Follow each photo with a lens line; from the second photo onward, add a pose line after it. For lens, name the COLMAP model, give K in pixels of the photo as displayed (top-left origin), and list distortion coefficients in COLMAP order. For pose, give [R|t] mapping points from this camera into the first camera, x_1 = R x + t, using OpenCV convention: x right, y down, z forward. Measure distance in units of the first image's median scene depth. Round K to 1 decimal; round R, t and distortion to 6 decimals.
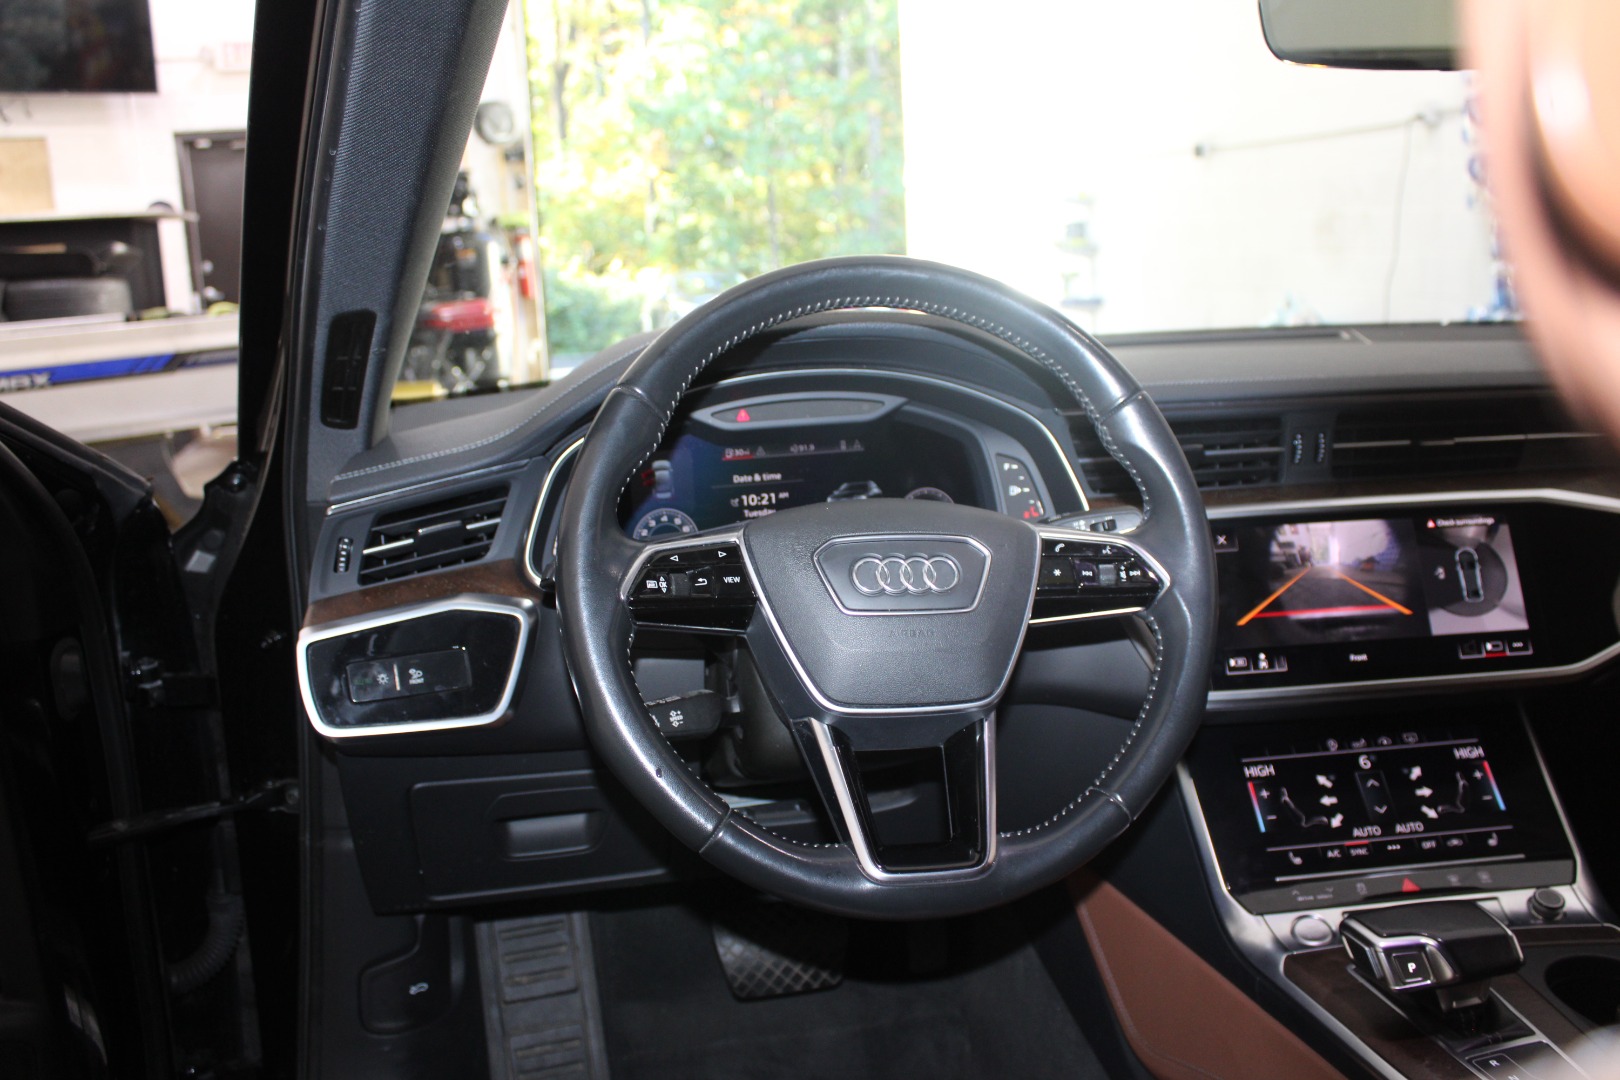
lens RADIAL K [[1454.8, 0, 810.0], [0, 1454.8, 540.0], [0, 0, 1]] dist [-0.146936, 0.146123]
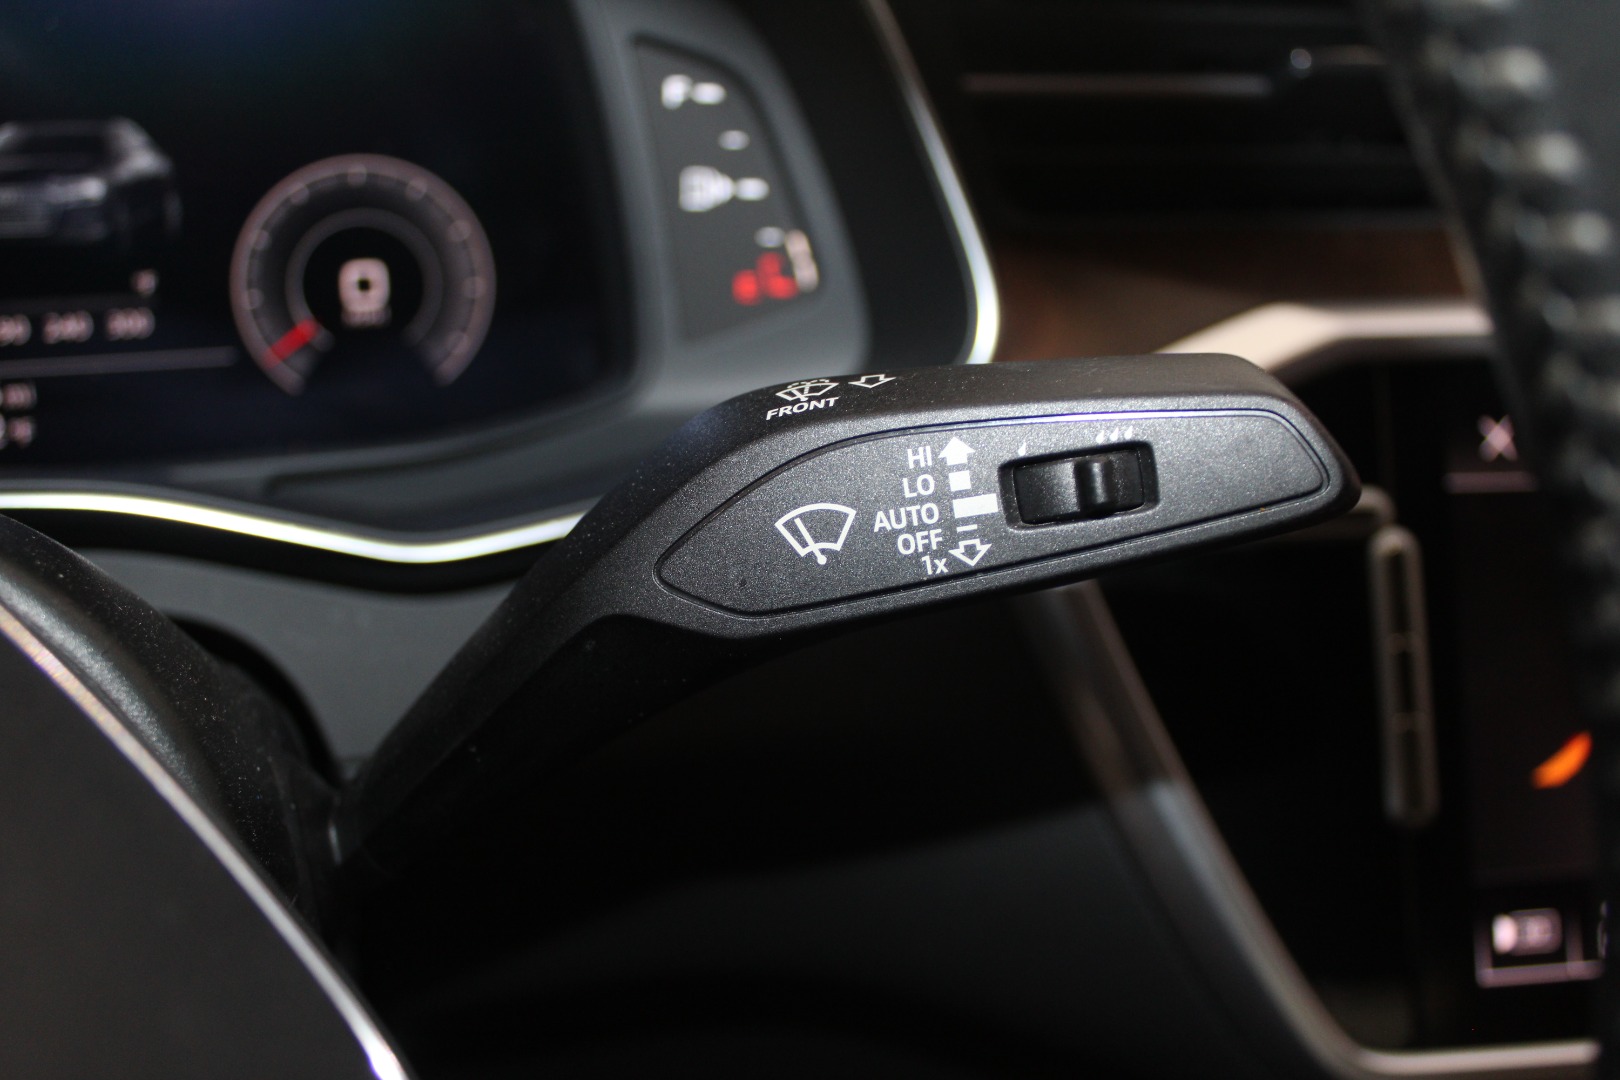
lens RADIAL K [[1935.3, 0, 810.0], [0, 1935.3, 540.0], [0, 0, 1]] dist [-0.093512, -0.007708]
pose [[0.992669, 0.035017, 0.115680, 0.126770], [-0.056116, 0.981226, 0.184519, -0.038346], [-0.107047, -0.189658, 0.975997, 0.681707]]
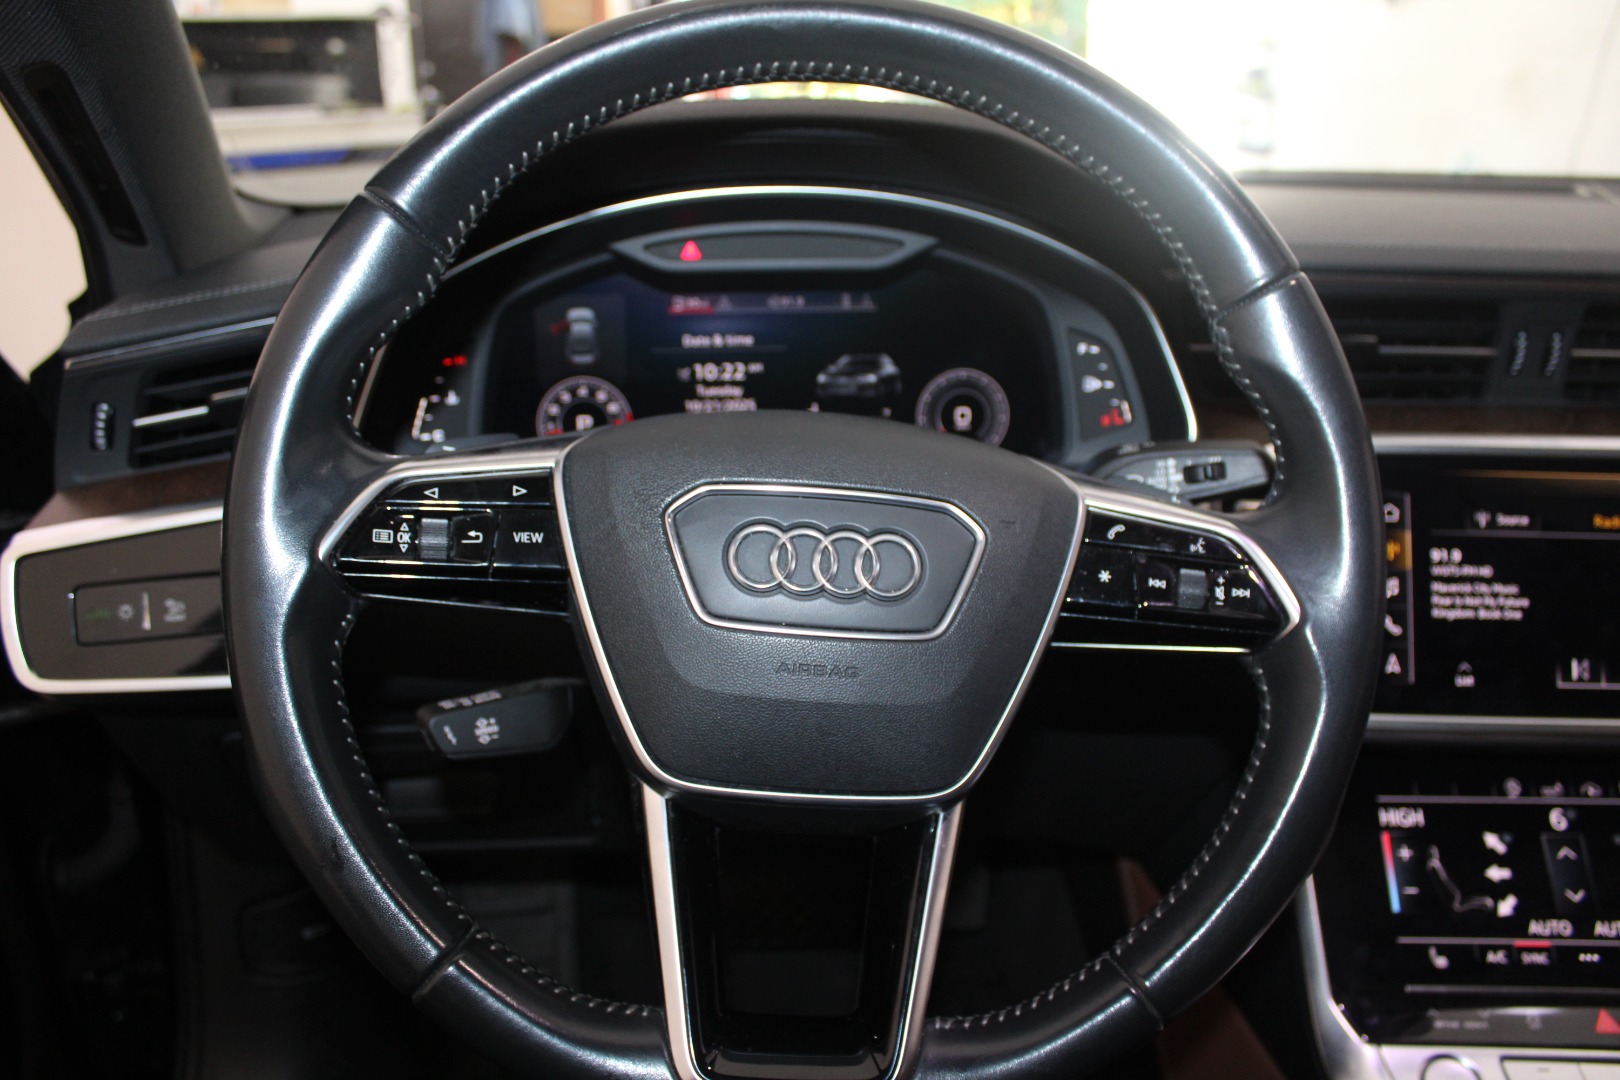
lens RADIAL K [[1321.4, 0, 810.0], [0, 1321.4, 540.0], [0, 0, 1]] dist [-0.172162, 0.133724]
pose [[0.989820, 0.084089, -0.114823, 0.089534], [-0.066424, 0.986478, 0.149832, -0.046766], [0.125870, -0.140679, 0.982021, 0.378208]]
